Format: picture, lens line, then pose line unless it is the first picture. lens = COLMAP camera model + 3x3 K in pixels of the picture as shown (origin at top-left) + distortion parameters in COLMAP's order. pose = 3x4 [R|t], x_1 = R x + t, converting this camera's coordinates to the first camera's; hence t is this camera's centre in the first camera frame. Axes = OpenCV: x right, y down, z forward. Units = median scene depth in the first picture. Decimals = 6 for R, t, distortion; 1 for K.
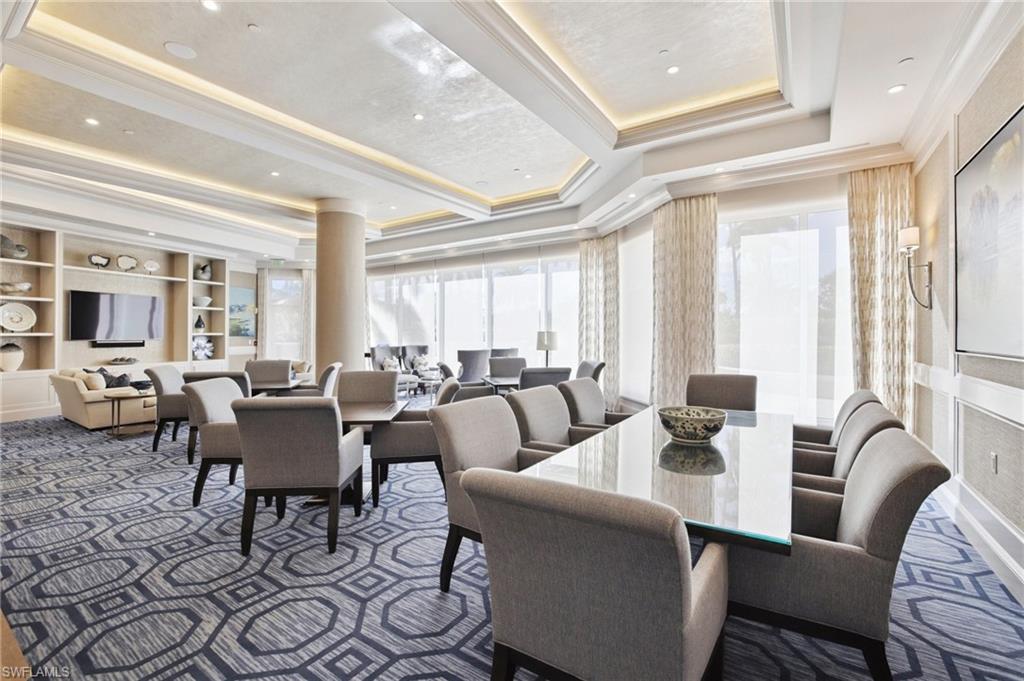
lens RADIAL K [[440.5, 0, 497.3], [0, 440.5, 337.4], [0, 0, 1]] dist [-0.022160, 0.000452]
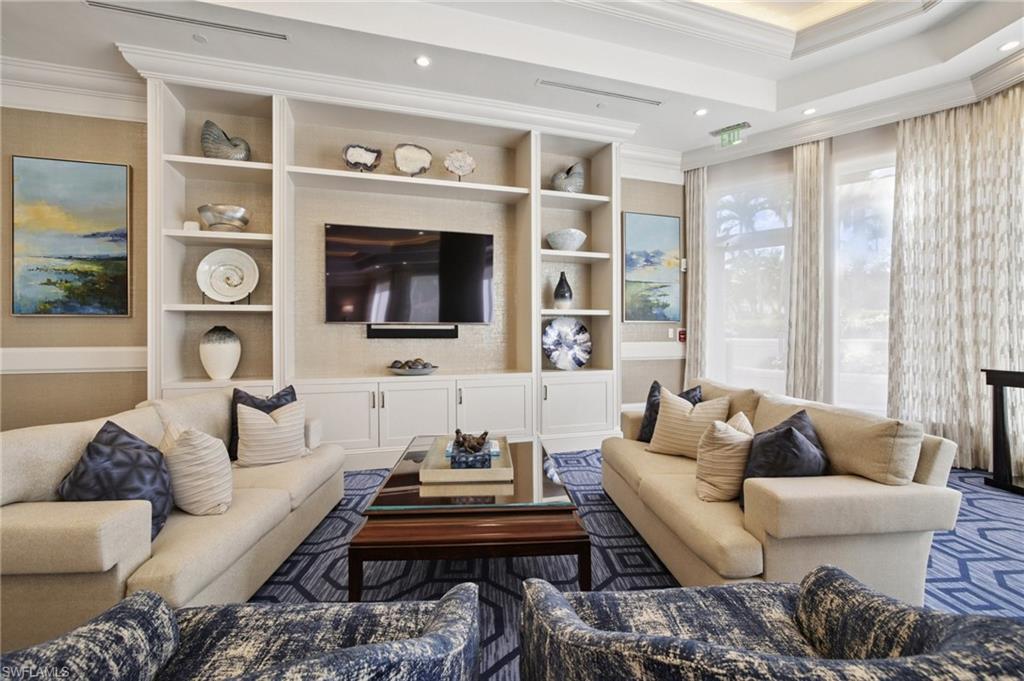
lens RADIAL K [[440.5, 0, 497.3], [0, 440.5, 337.4], [0, 0, 1]] dist [-0.022160, 0.000452]
pose [[0.606080, -0.005327, -0.795386, -0.364471], [0.000641, 0.999981, -0.006209, 0.021297], [0.795404, 0.003253, 0.606071, 0.679359]]
